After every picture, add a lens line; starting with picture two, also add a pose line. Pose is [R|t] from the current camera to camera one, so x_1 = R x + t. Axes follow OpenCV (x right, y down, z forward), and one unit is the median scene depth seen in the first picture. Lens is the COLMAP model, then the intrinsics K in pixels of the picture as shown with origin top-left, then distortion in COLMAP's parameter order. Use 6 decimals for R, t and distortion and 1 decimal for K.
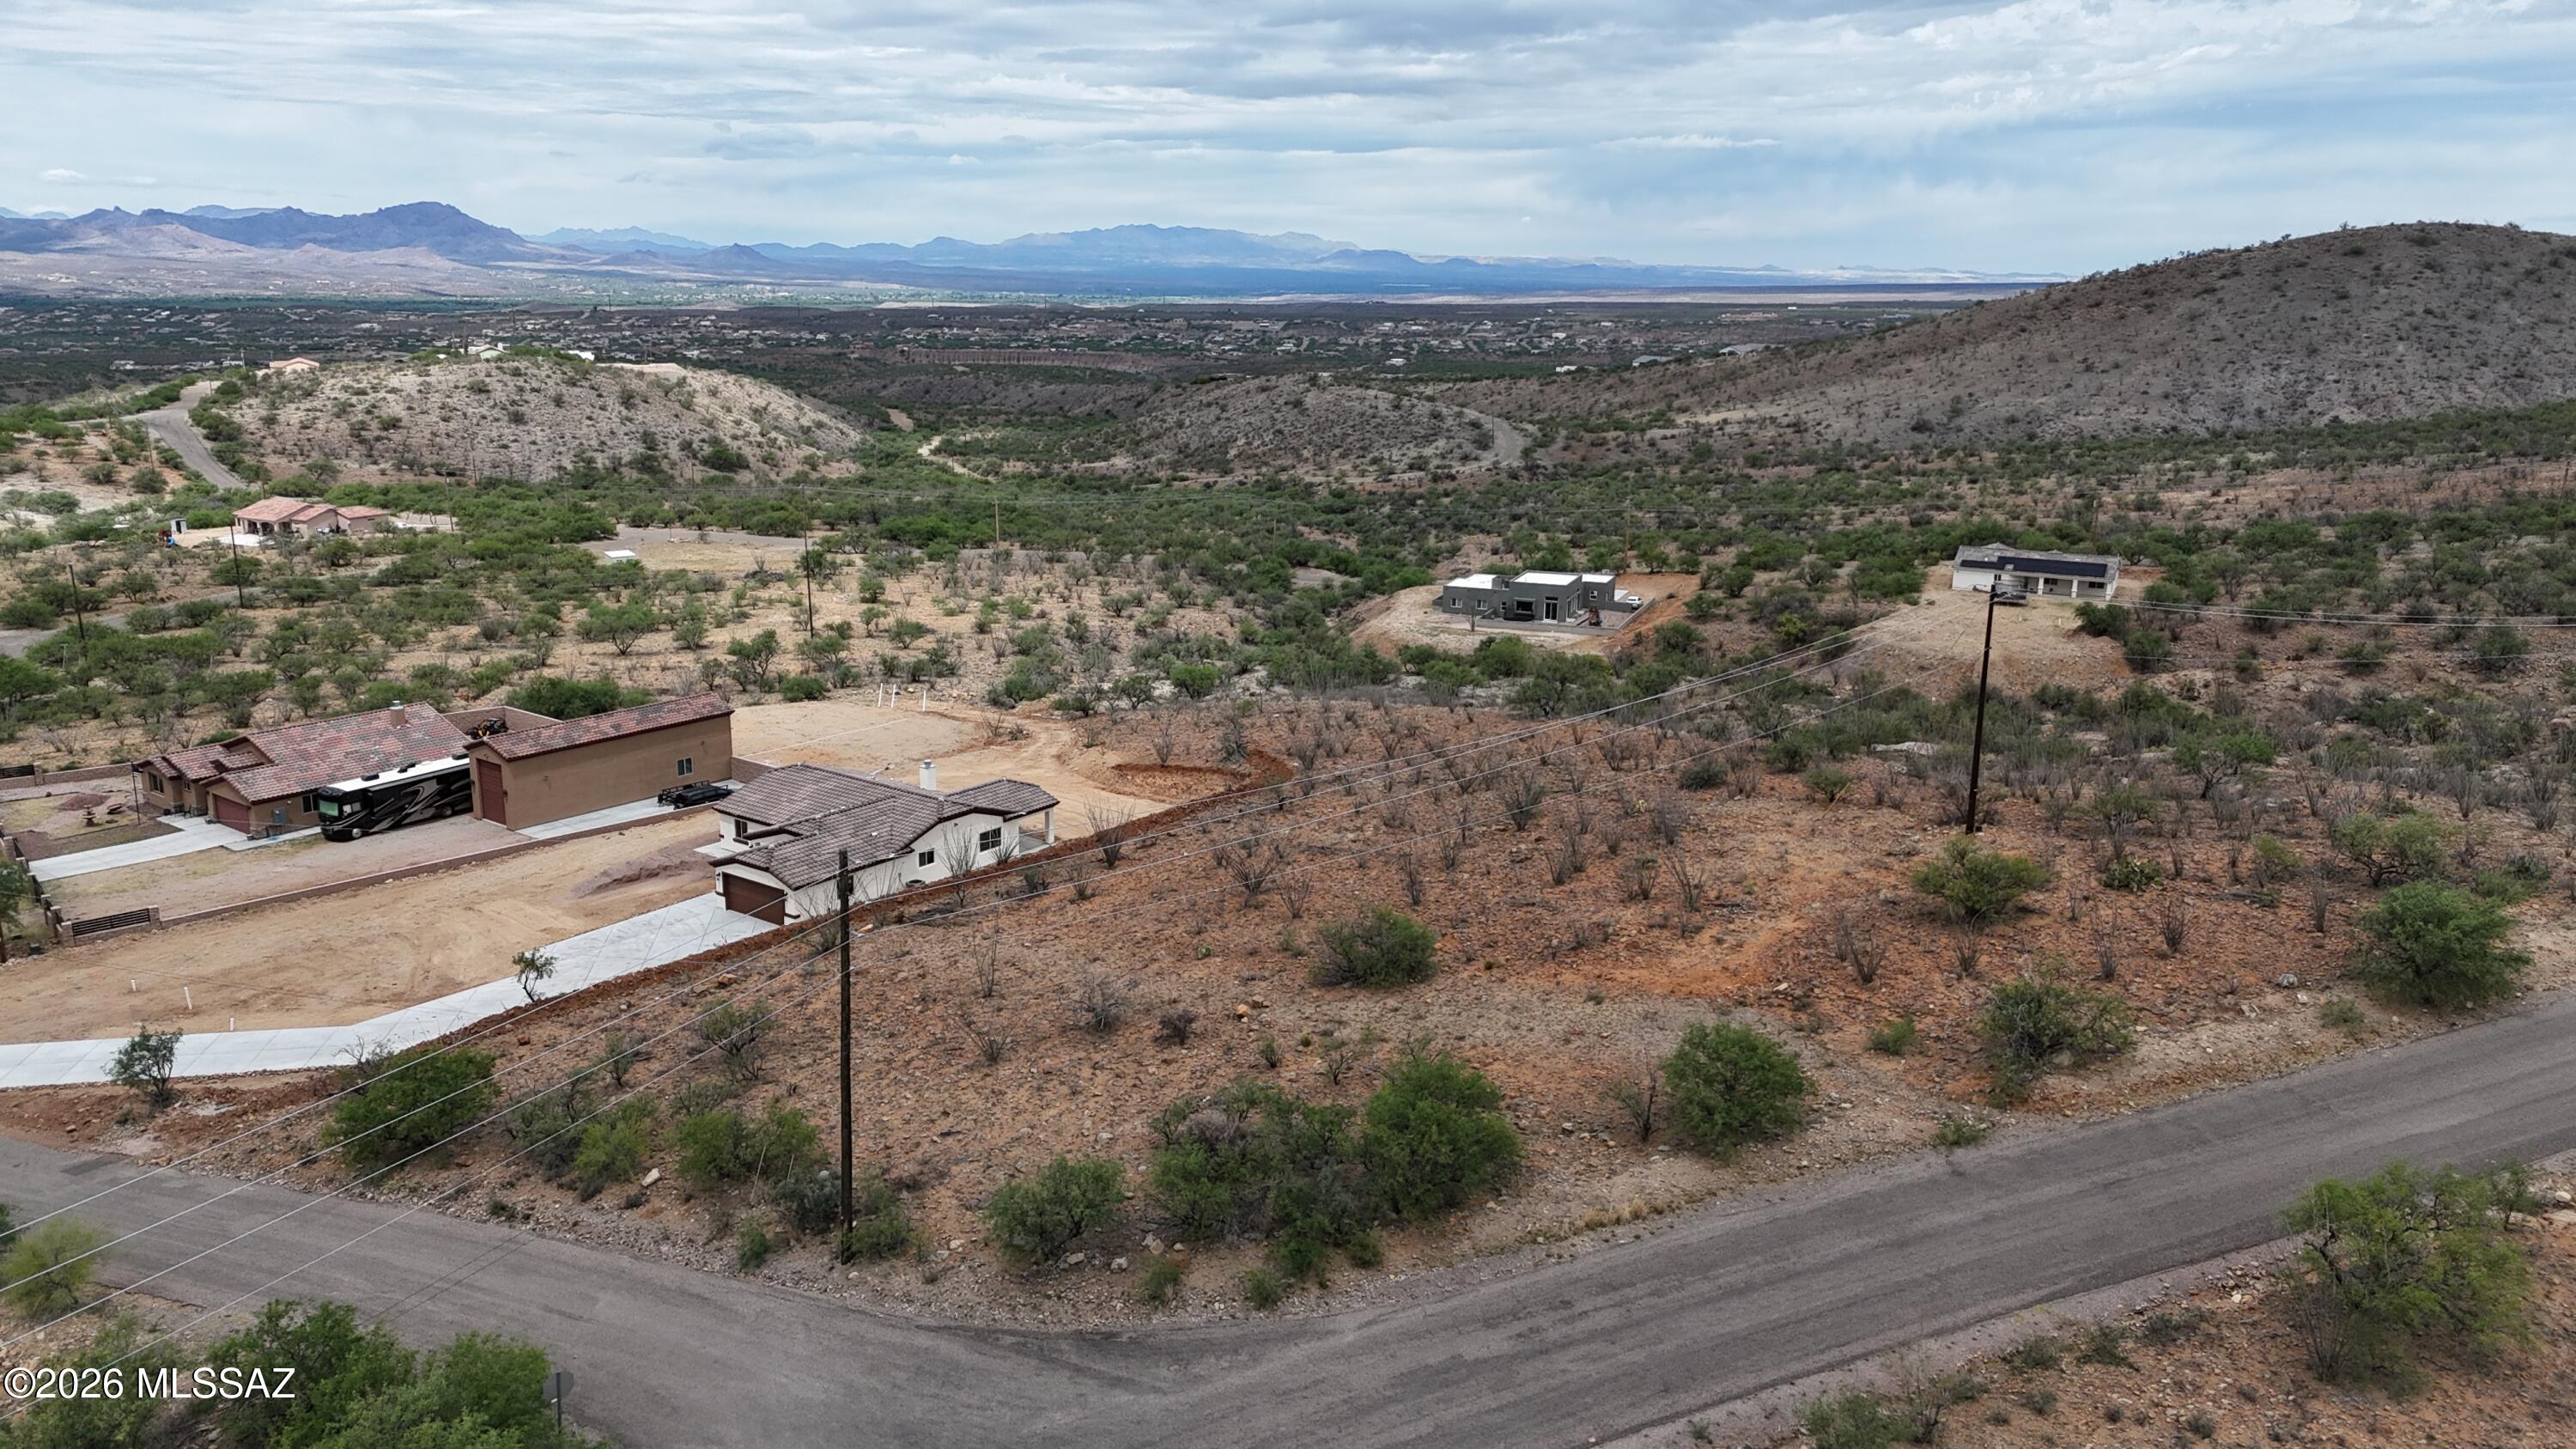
lens RADIAL K [[1885.0, 0, 1283.9], [0, 1885.0, 726.3], [0, 0, 1]] dist [0.074522, -0.065709]
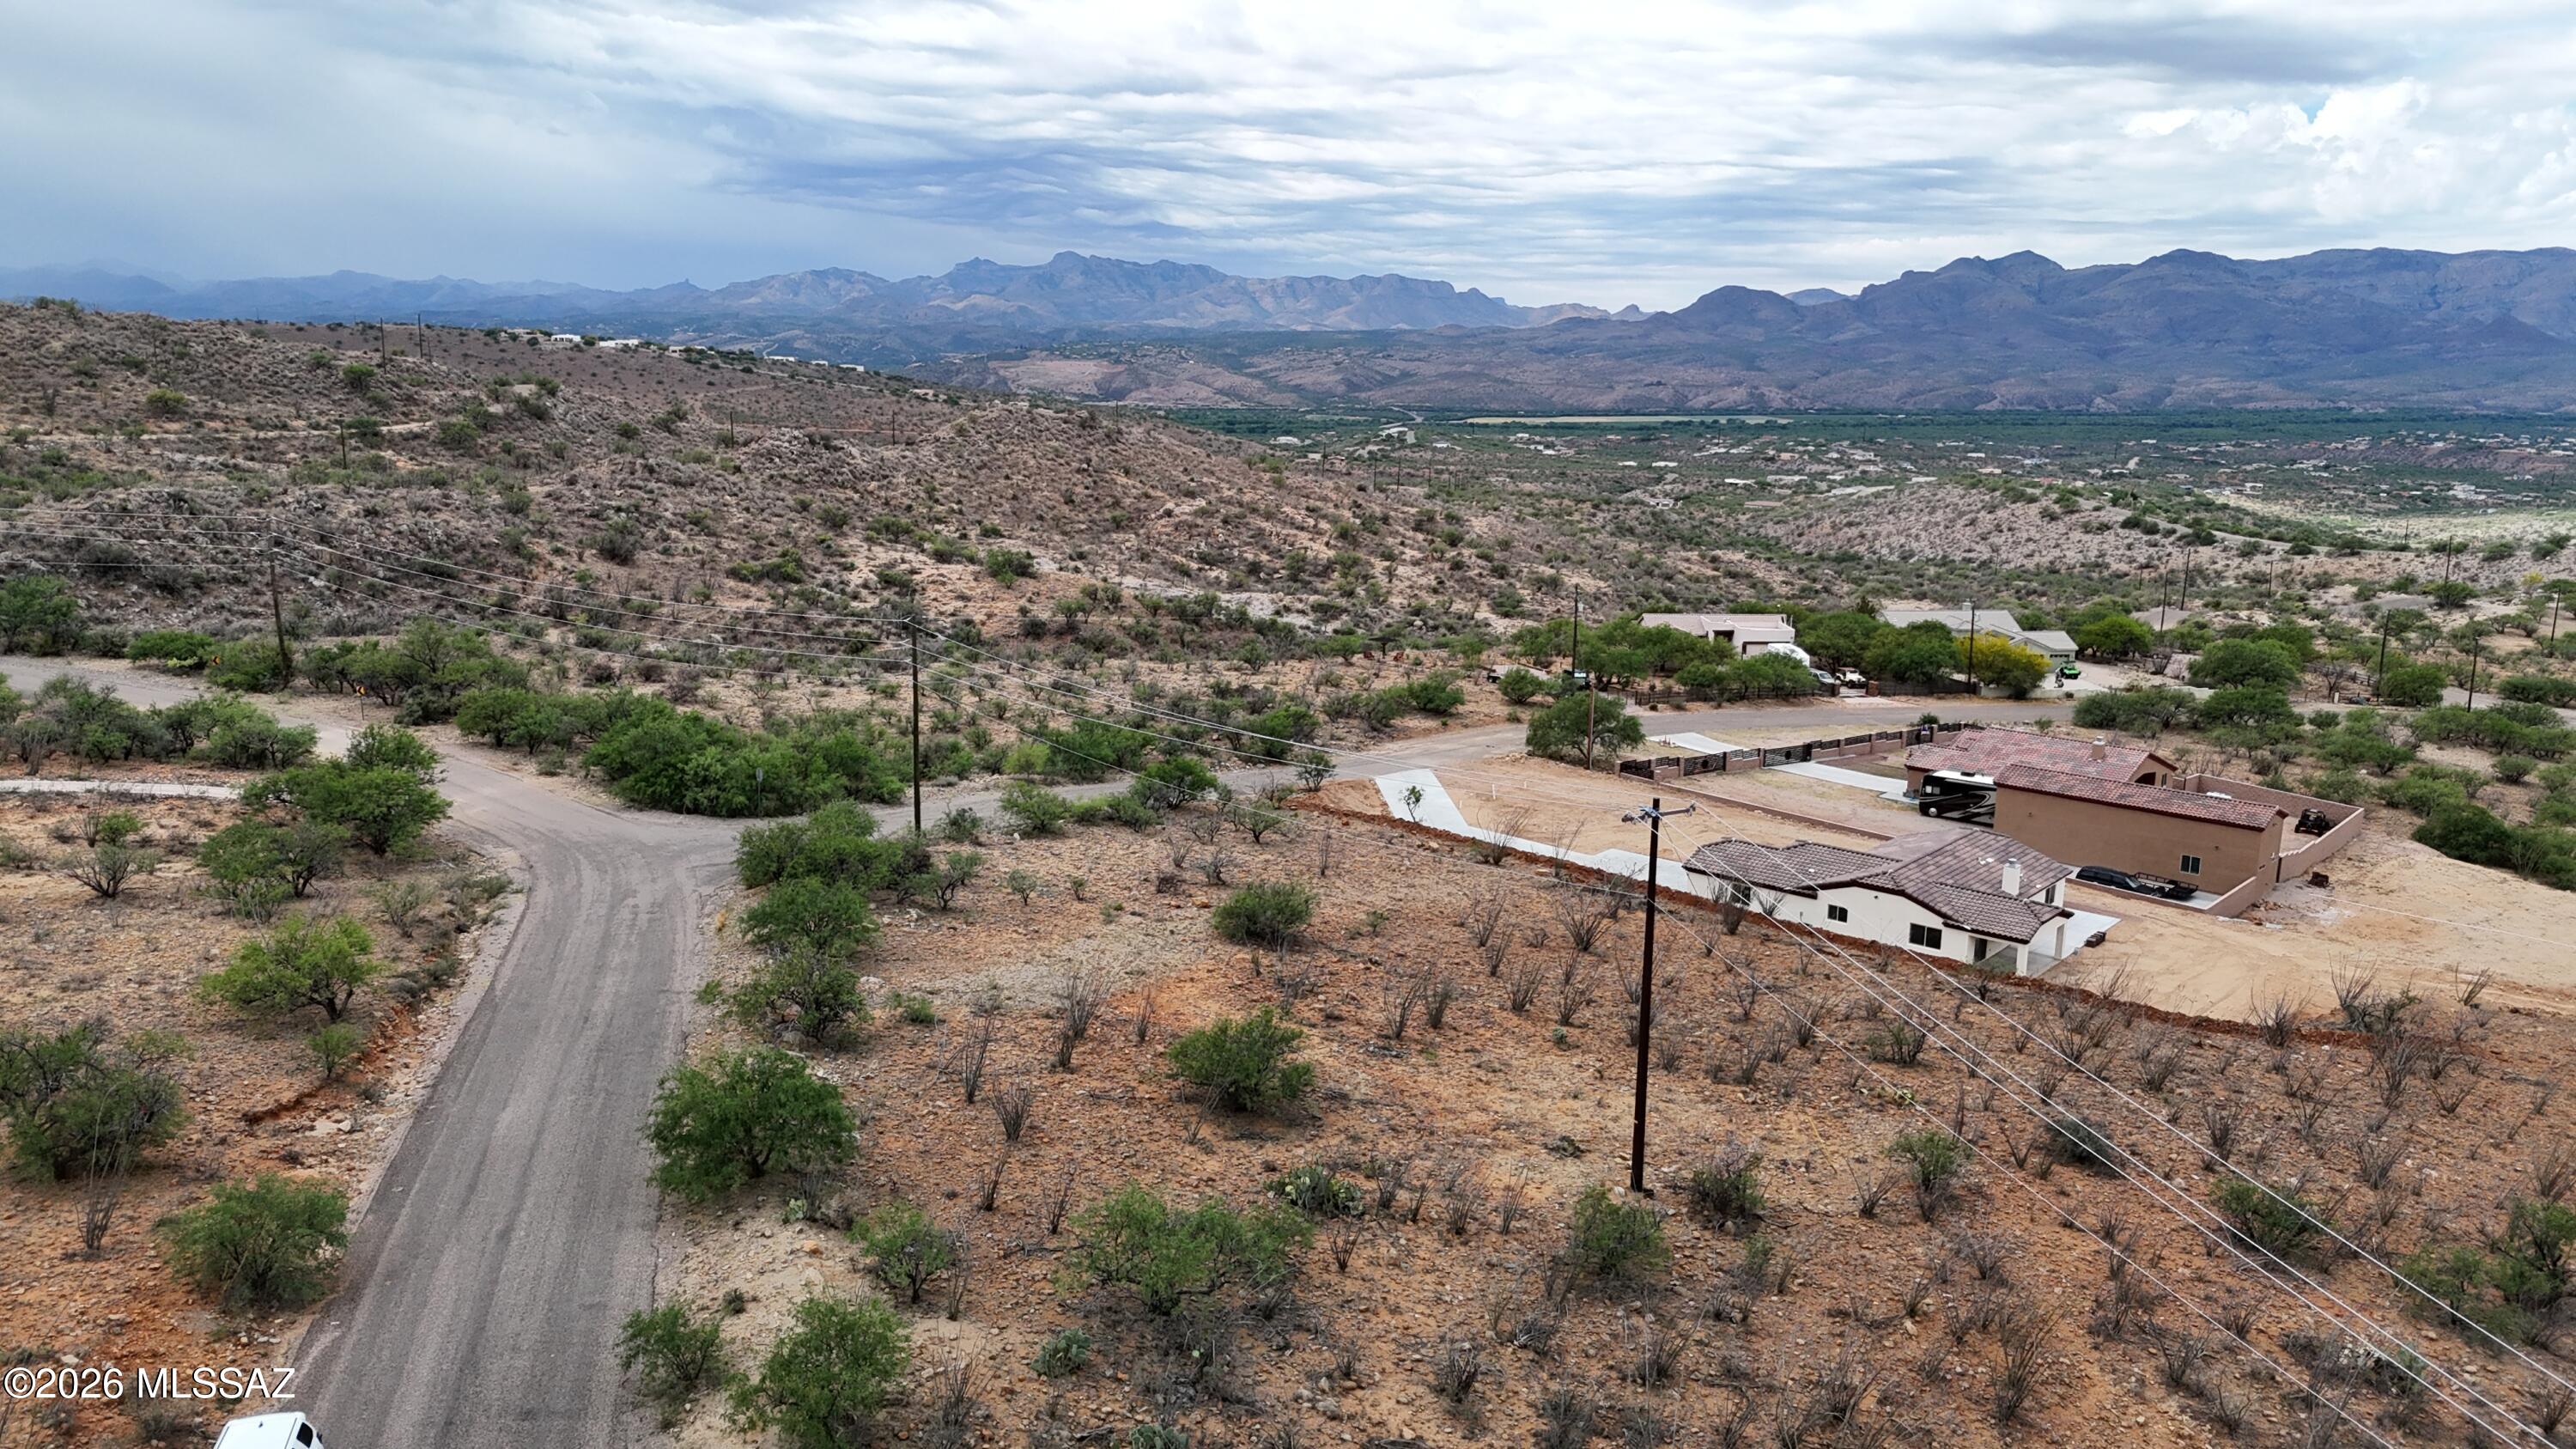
lens RADIAL K [[1885.0, 0, 1276.5], [0, 1885.0, 721.6], [0, 0, 1]] dist [0.074522, -0.065709]
pose [[-0.086056, 0.190465, -0.977915, 0.163071], [-0.256231, 0.944308, 0.206467, -0.032107], [0.962777, 0.268340, -0.032460, 0.148186]]
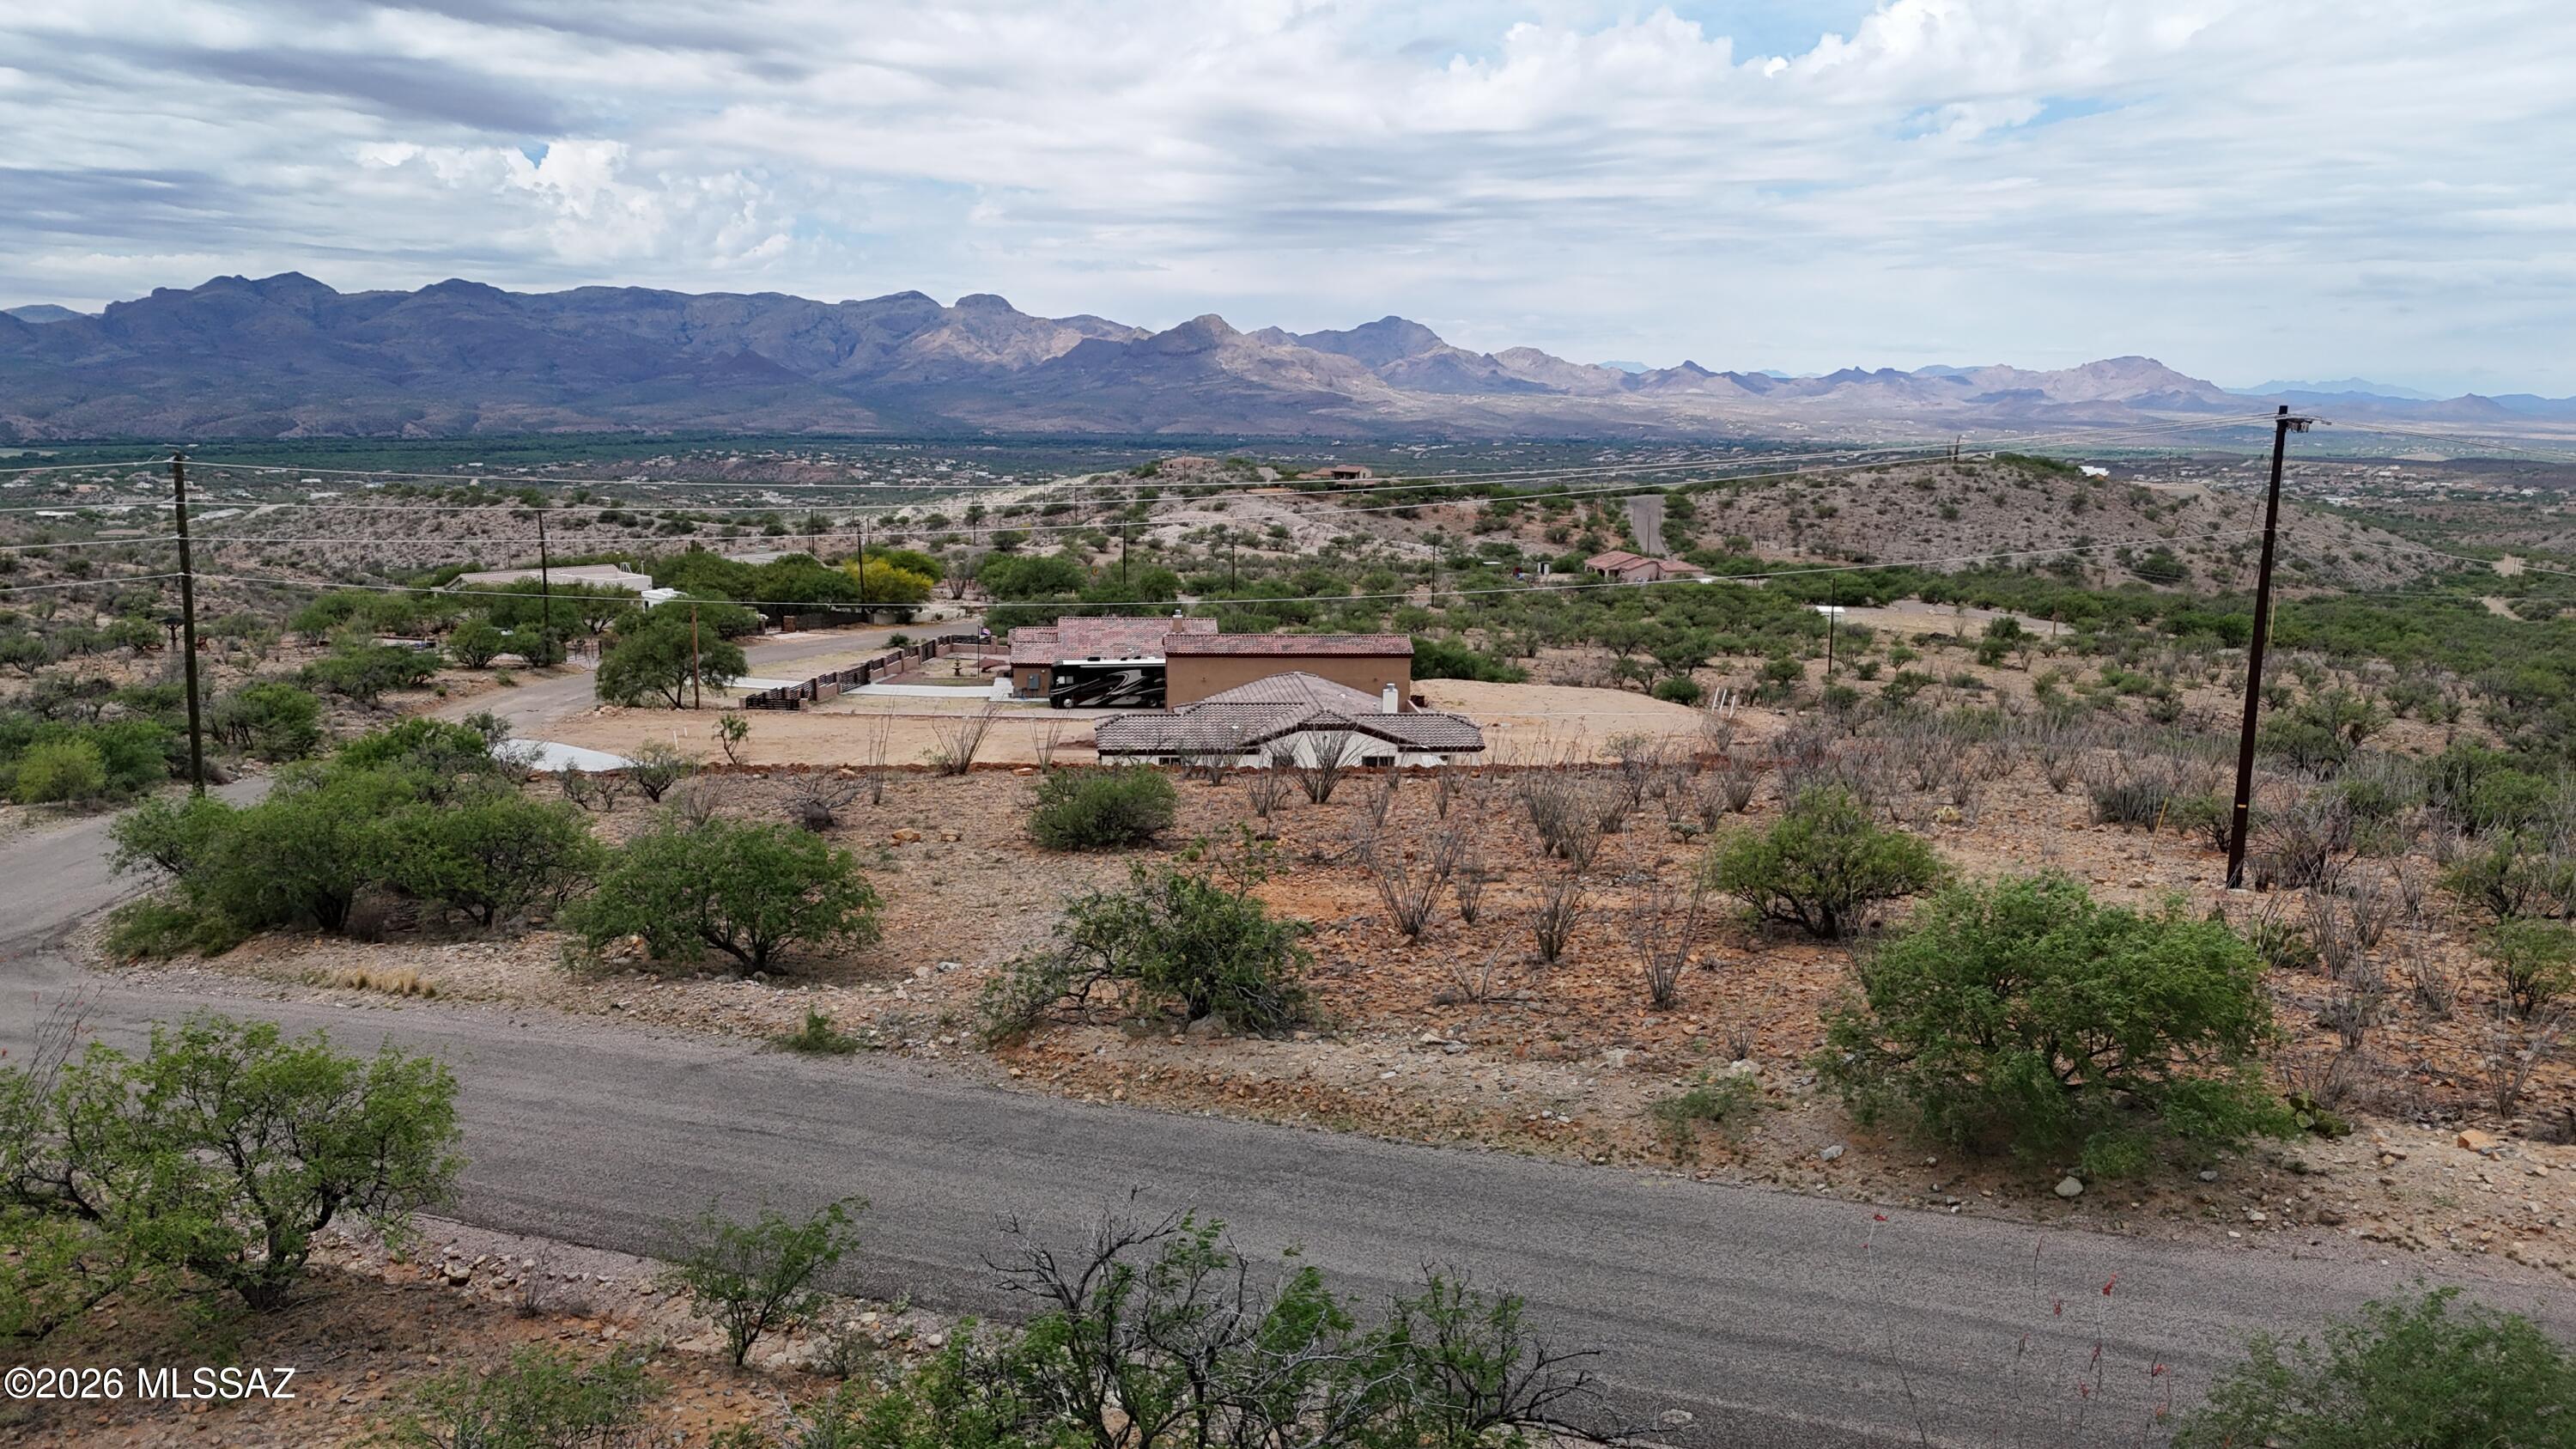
lens RADIAL K [[1885.0, 0, 1292.2], [0, 1885.0, 714.8], [0, 0, 1]] dist [0.074522, -0.065709]
pose [[0.683539, 0.125045, -0.719123, 0.096199], [-0.184072, 0.982904, -0.004051, 0.010025], [0.706323, 0.135140, 0.694871, 0.074958]]
